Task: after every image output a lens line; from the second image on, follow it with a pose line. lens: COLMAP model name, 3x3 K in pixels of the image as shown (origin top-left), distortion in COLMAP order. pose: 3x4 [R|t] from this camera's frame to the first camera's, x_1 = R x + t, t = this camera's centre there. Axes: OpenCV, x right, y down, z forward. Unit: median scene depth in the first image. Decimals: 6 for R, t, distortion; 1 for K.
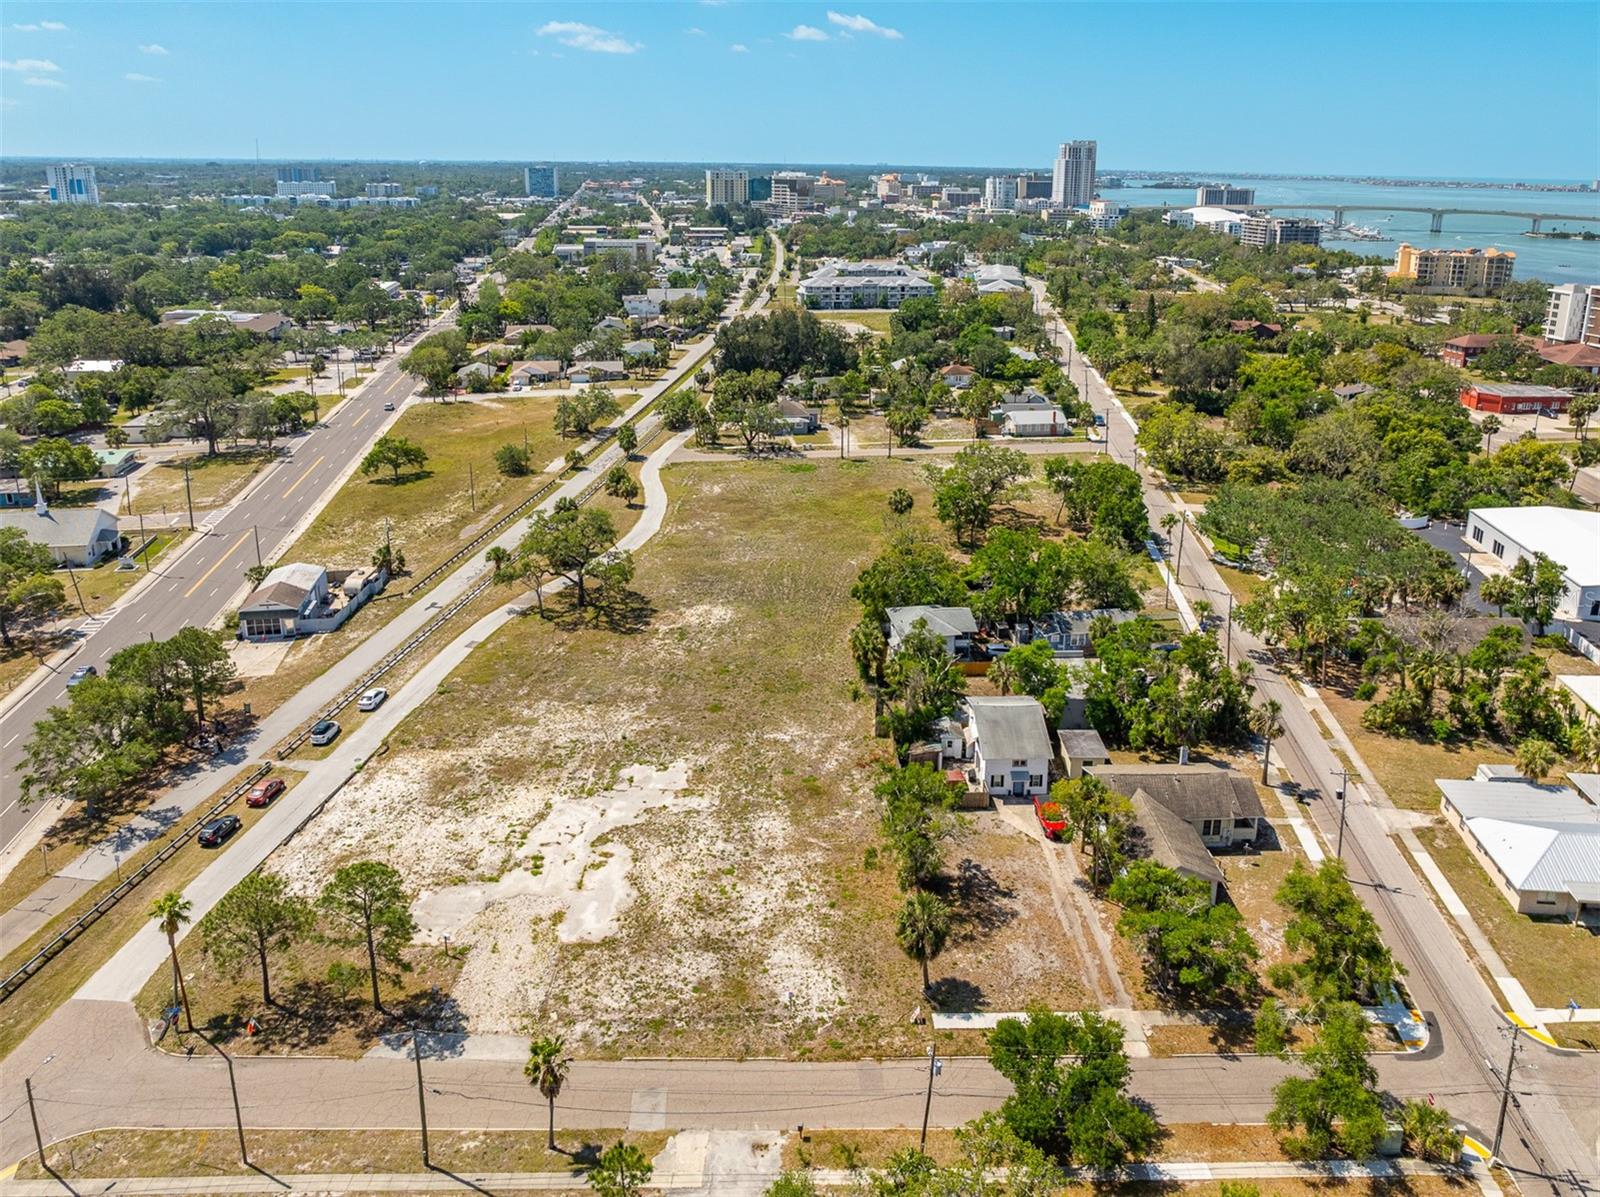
lens RADIAL K [[1167.0, 0, 838.4], [0, 1167.0, 465.2], [0, 0, 1]] dist [-0.027168, 0.007871]
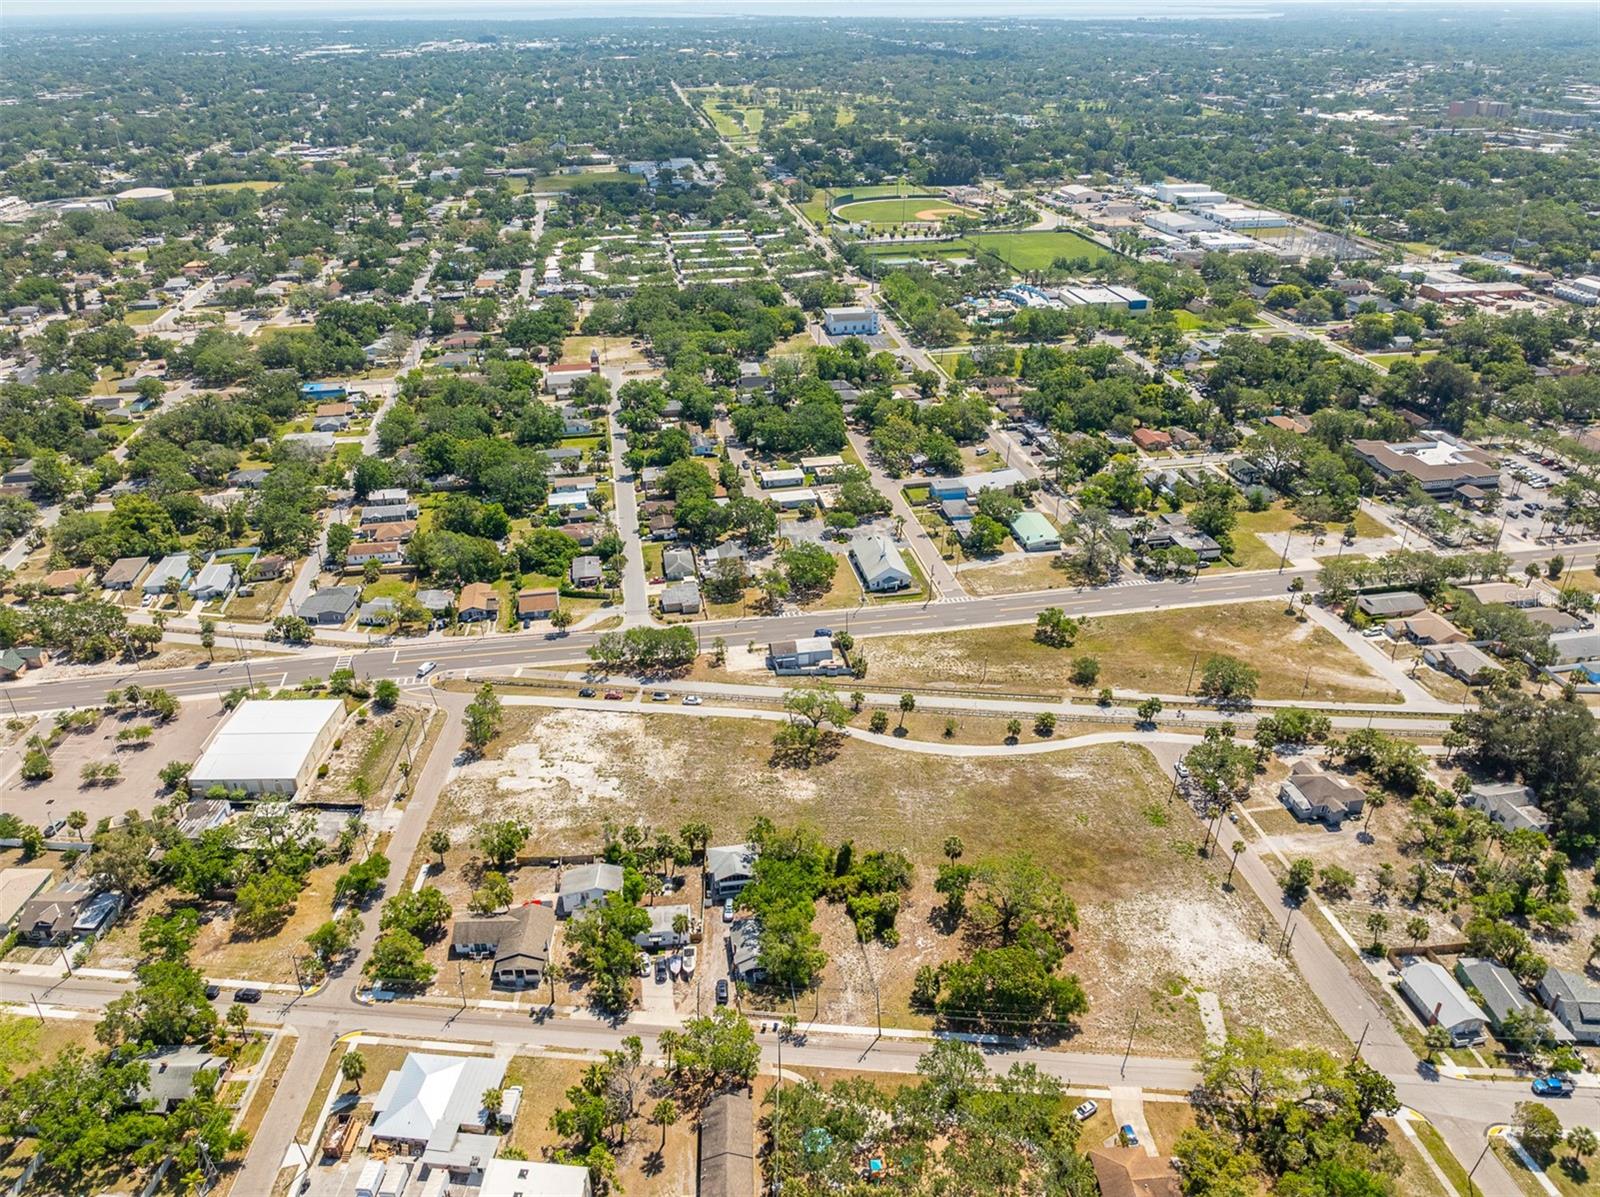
lens RADIAL K [[1122.3, 0, 799.1], [0, 1122.3, 599.8], [0, 0, 1]] dist [-0.029996, 0.013486]
pose [[-0.008225, 0.464937, -0.885305, 1.537600], [-0.242931, 0.857883, 0.452793, -1.078791], [0.970009, 0.218792, 0.105892, 1.015496]]
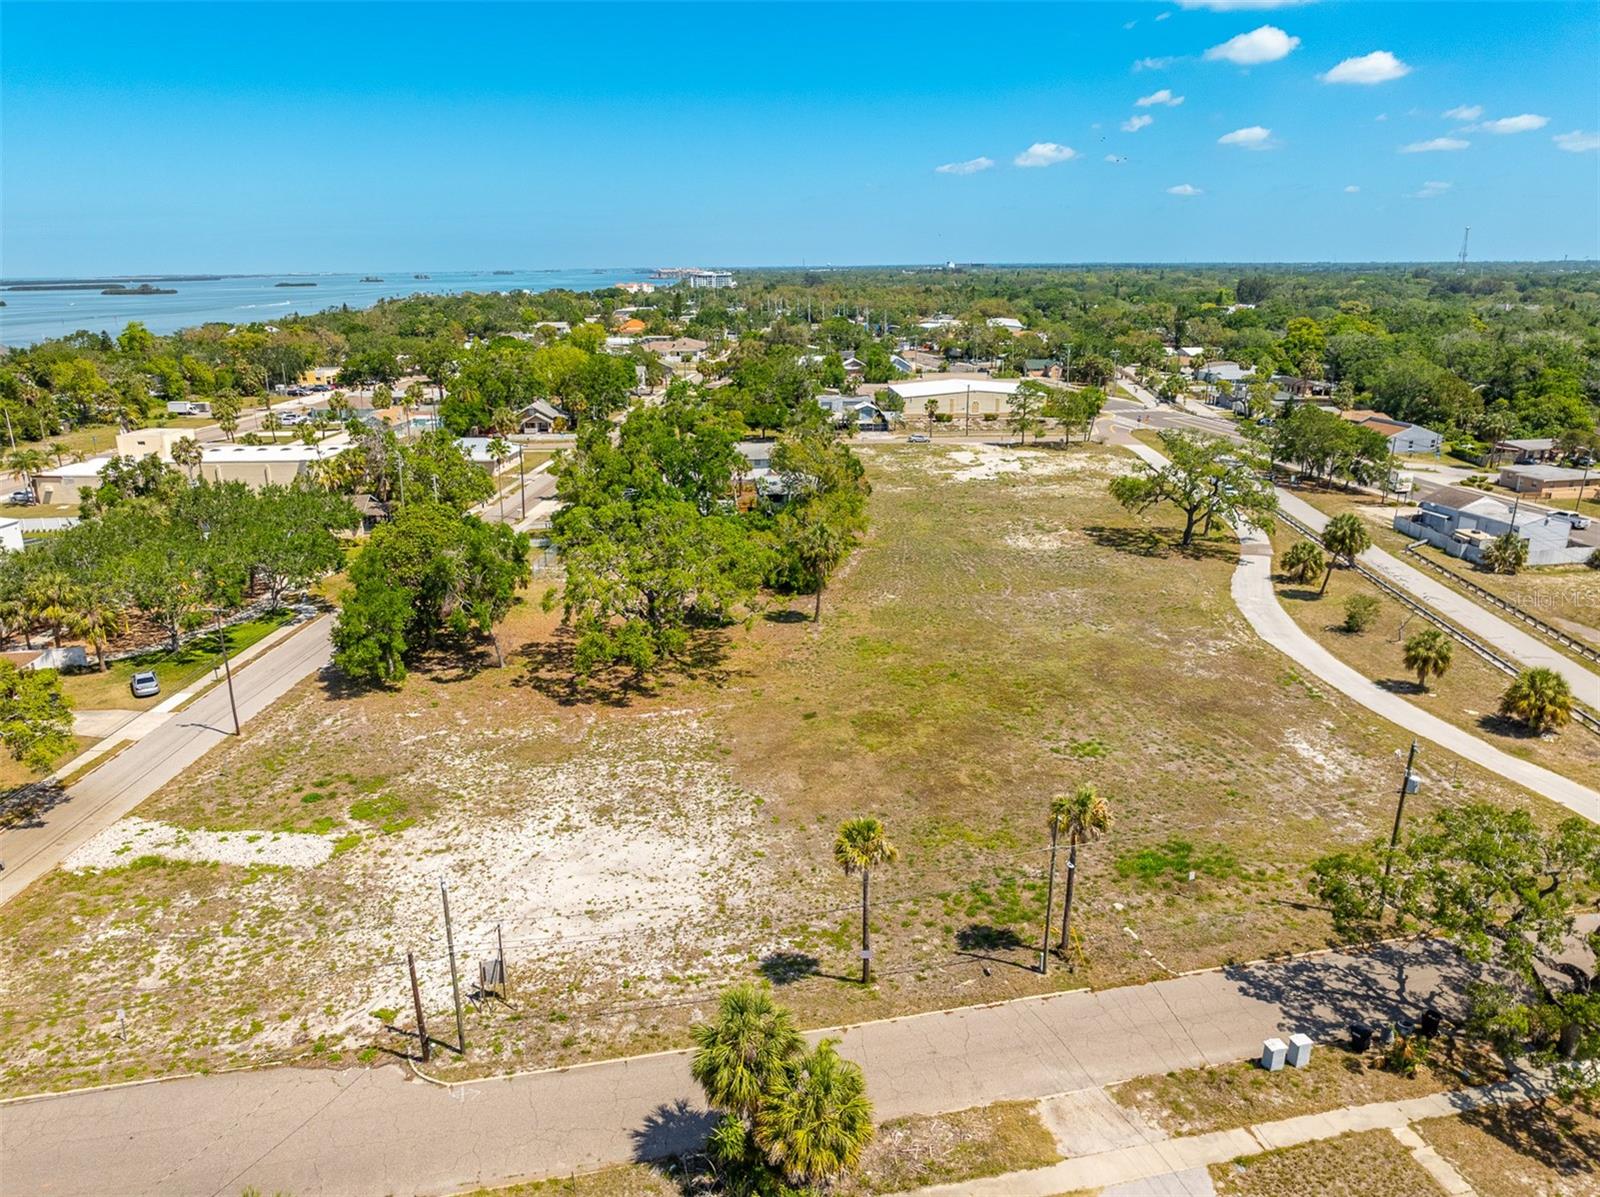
lens RADIAL K [[1122.1, 0, 797.9], [0, 1122.1, 604.0], [0, 0, 1]] dist [-0.026973, 0.010385]
pose [[-0.999424, 0.003131, -0.033805, 0.131091], [-0.014989, 0.852734, 0.522130, -0.367386], [0.030461, 0.522335, -0.852196, 2.309530]]
